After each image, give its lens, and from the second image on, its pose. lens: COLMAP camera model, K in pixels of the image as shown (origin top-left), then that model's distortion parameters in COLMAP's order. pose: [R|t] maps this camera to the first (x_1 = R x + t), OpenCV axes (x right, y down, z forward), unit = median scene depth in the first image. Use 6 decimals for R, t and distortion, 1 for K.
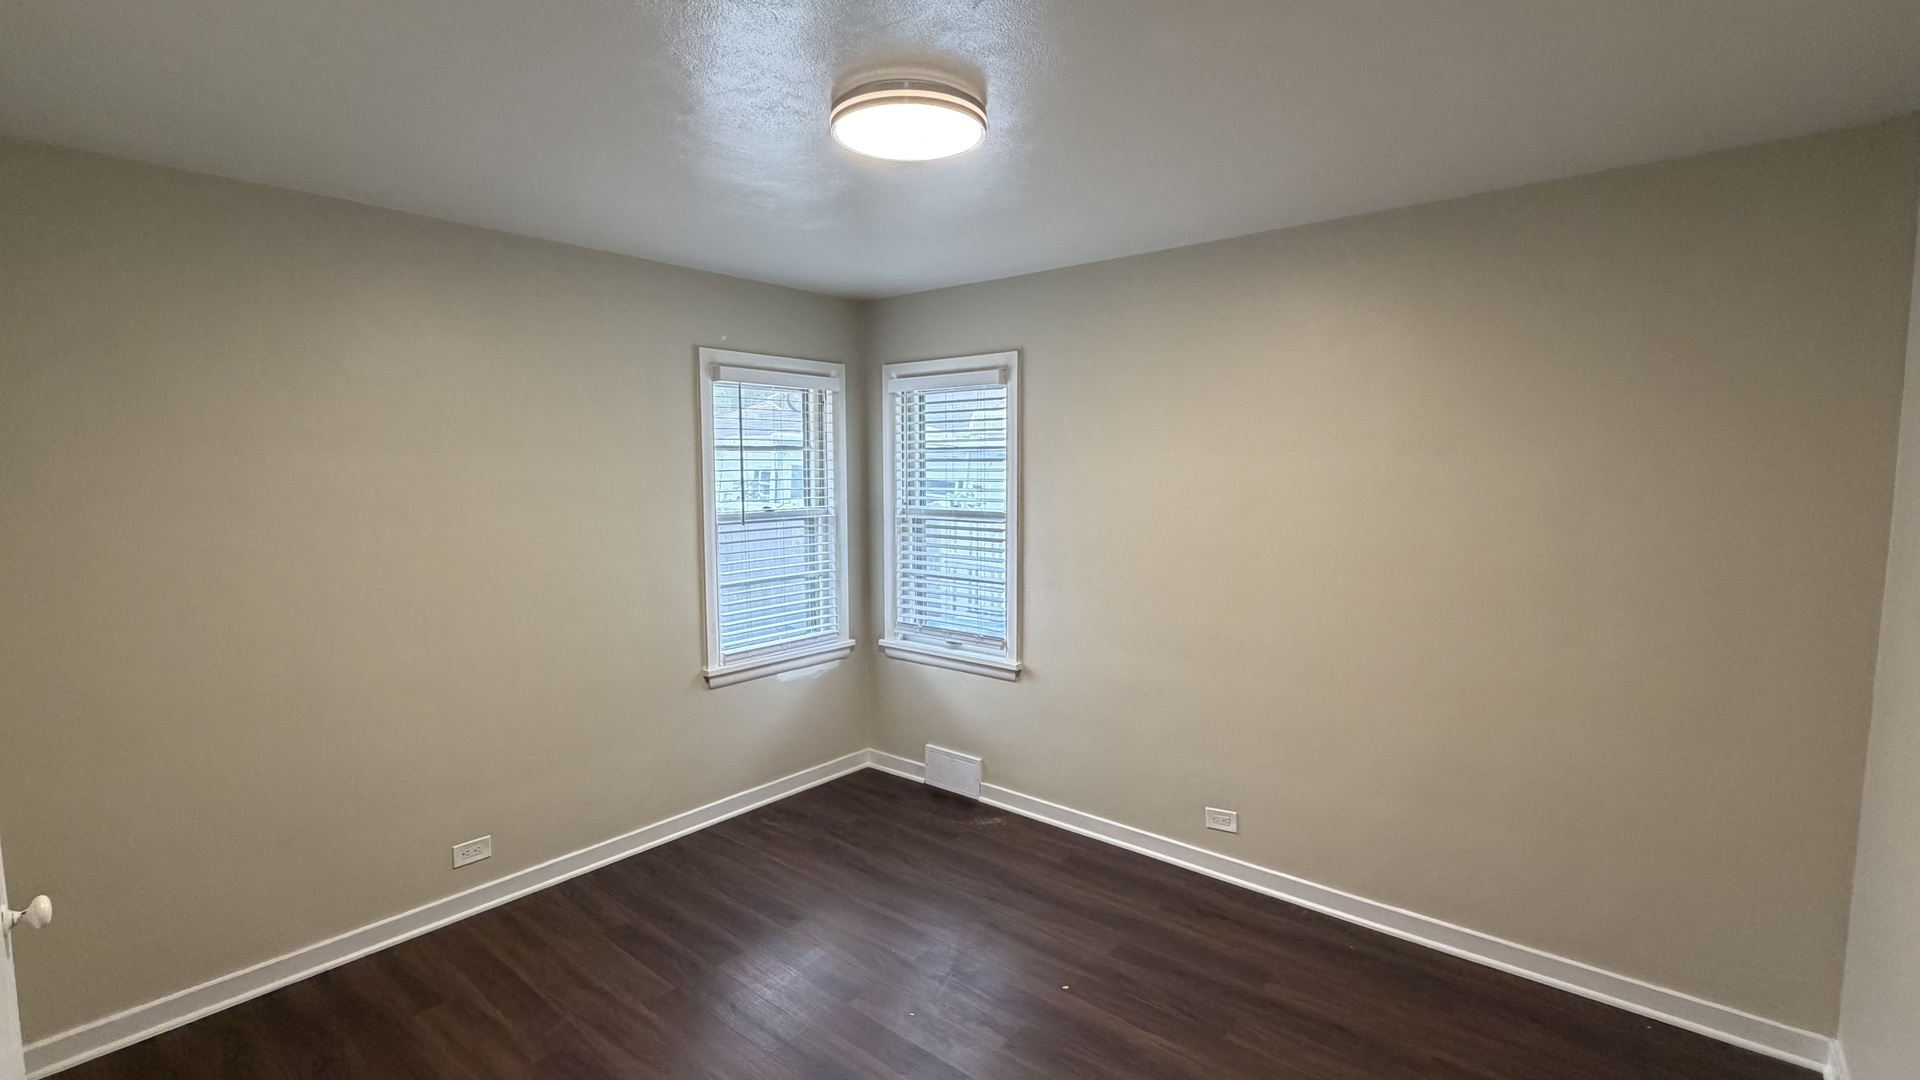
lens RADIAL K [[853.1, 0, 960.0], [0, 853.1, 540.0], [0, 0, 1]] dist [-0.003334, 0.000583]
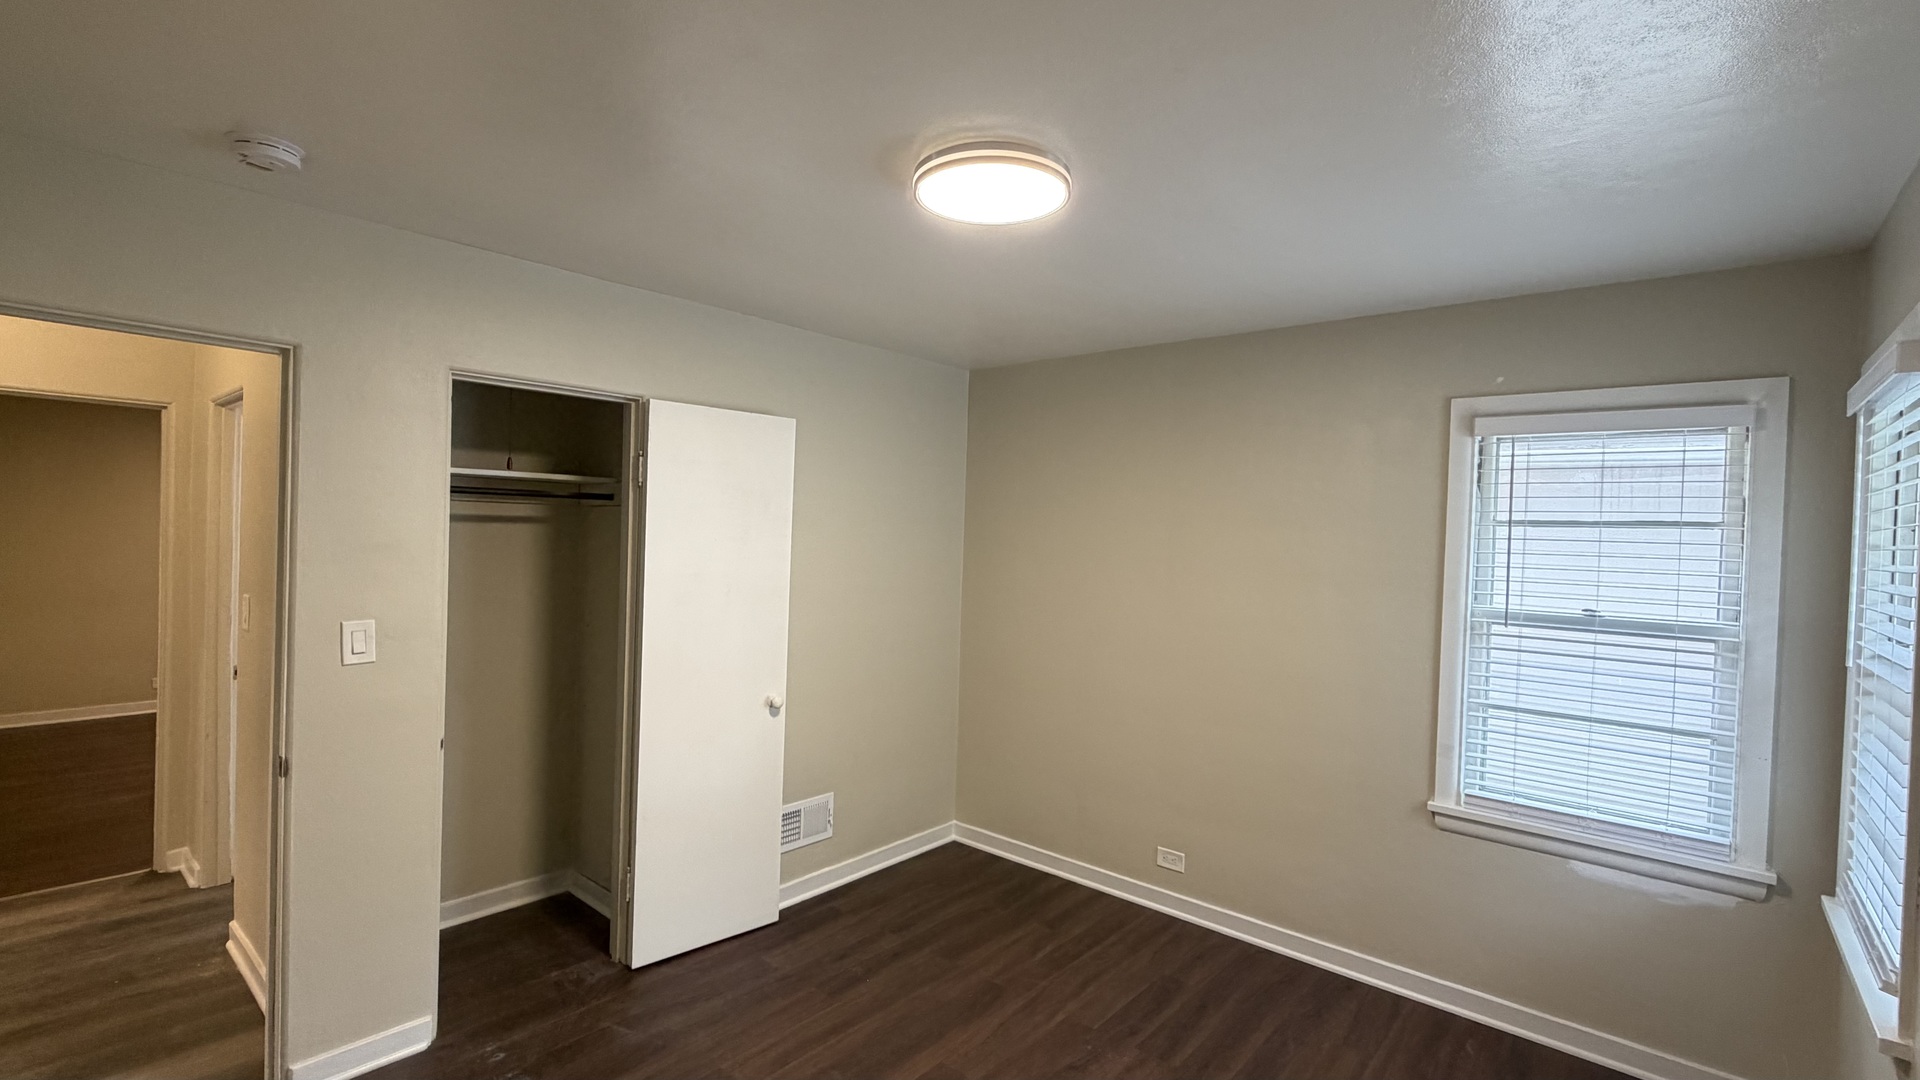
lens RADIAL K [[853.1, 0, 960.0], [0, 853.1, 540.0], [0, 0, 1]] dist [-0.003334, 0.000583]
pose [[-0.014646, 0.014743, -0.999784, 0.507104], [-0.121367, 0.992472, 0.016413, -0.049099], [0.992500, 0.121581, -0.012747, 0.558720]]
